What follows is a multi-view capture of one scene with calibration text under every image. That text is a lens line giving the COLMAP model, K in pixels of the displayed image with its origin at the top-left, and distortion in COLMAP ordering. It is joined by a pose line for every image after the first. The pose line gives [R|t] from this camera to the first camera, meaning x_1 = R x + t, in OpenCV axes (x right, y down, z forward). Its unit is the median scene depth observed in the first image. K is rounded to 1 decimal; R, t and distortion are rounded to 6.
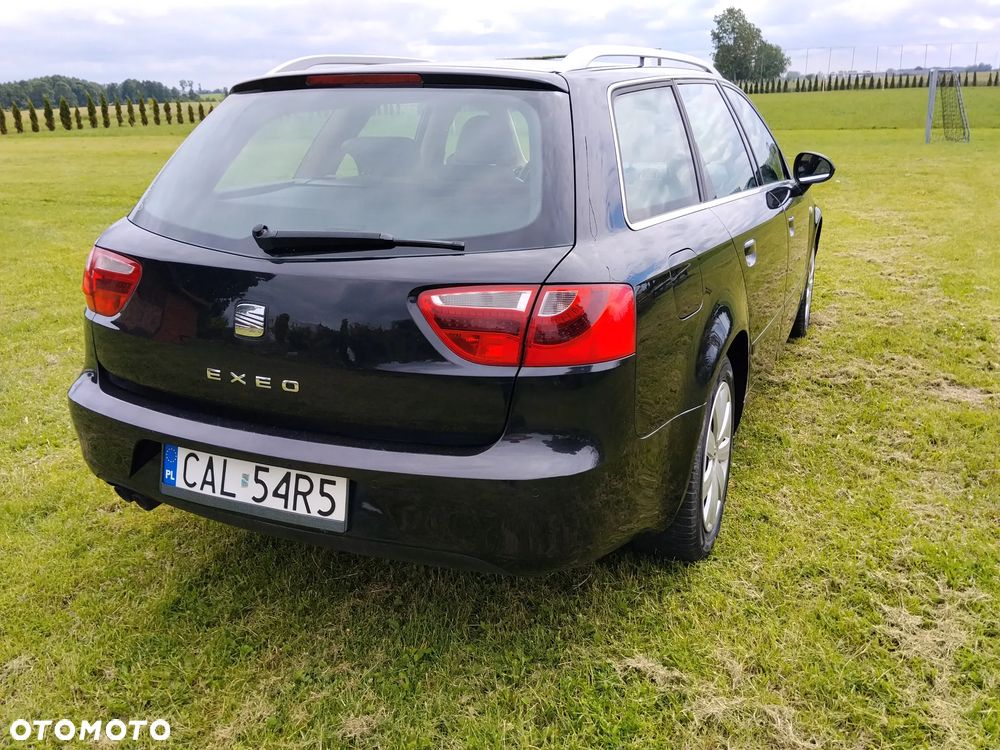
lens RADIAL K [[860.5, 0, 500.0], [0, 860.5, 375.0], [0, 0, 1]] dist [0.086021, -0.179260]
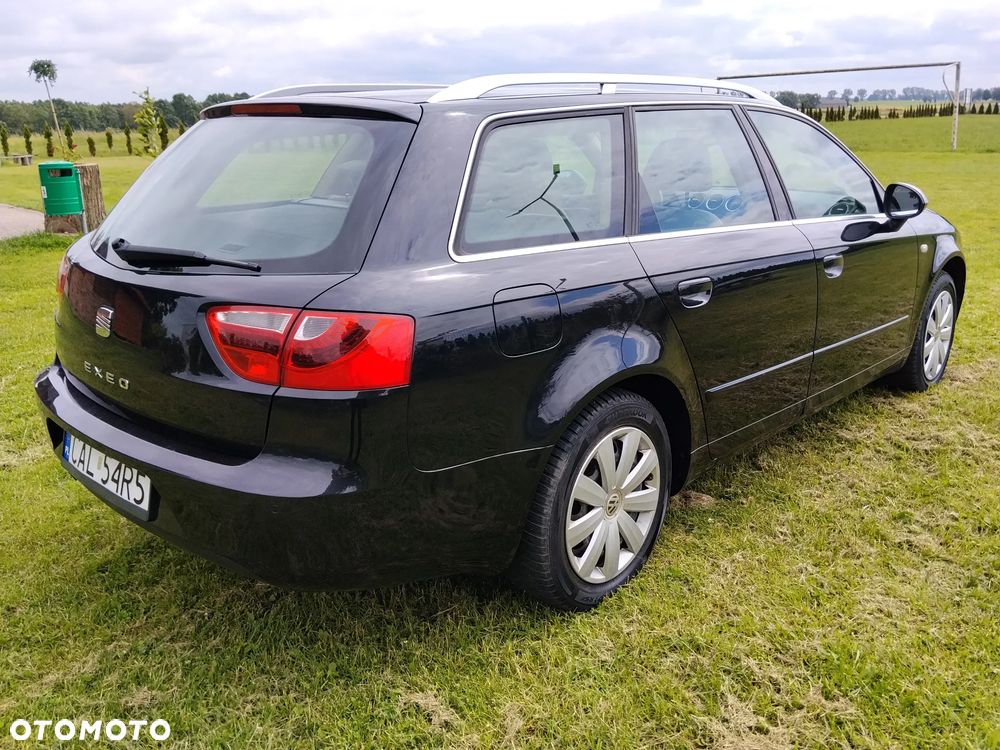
lens RADIAL K [[860.5, 0, 500.0], [0, 860.5, 375.0], [0, 0, 1]] dist [0.086021, -0.179260]
pose [[0.945101, 0.096104, -0.312326, 0.533379], [-0.101085, 0.994878, 0.000245, -0.044938], [0.310750, 0.031339, 0.949975, 0.081782]]
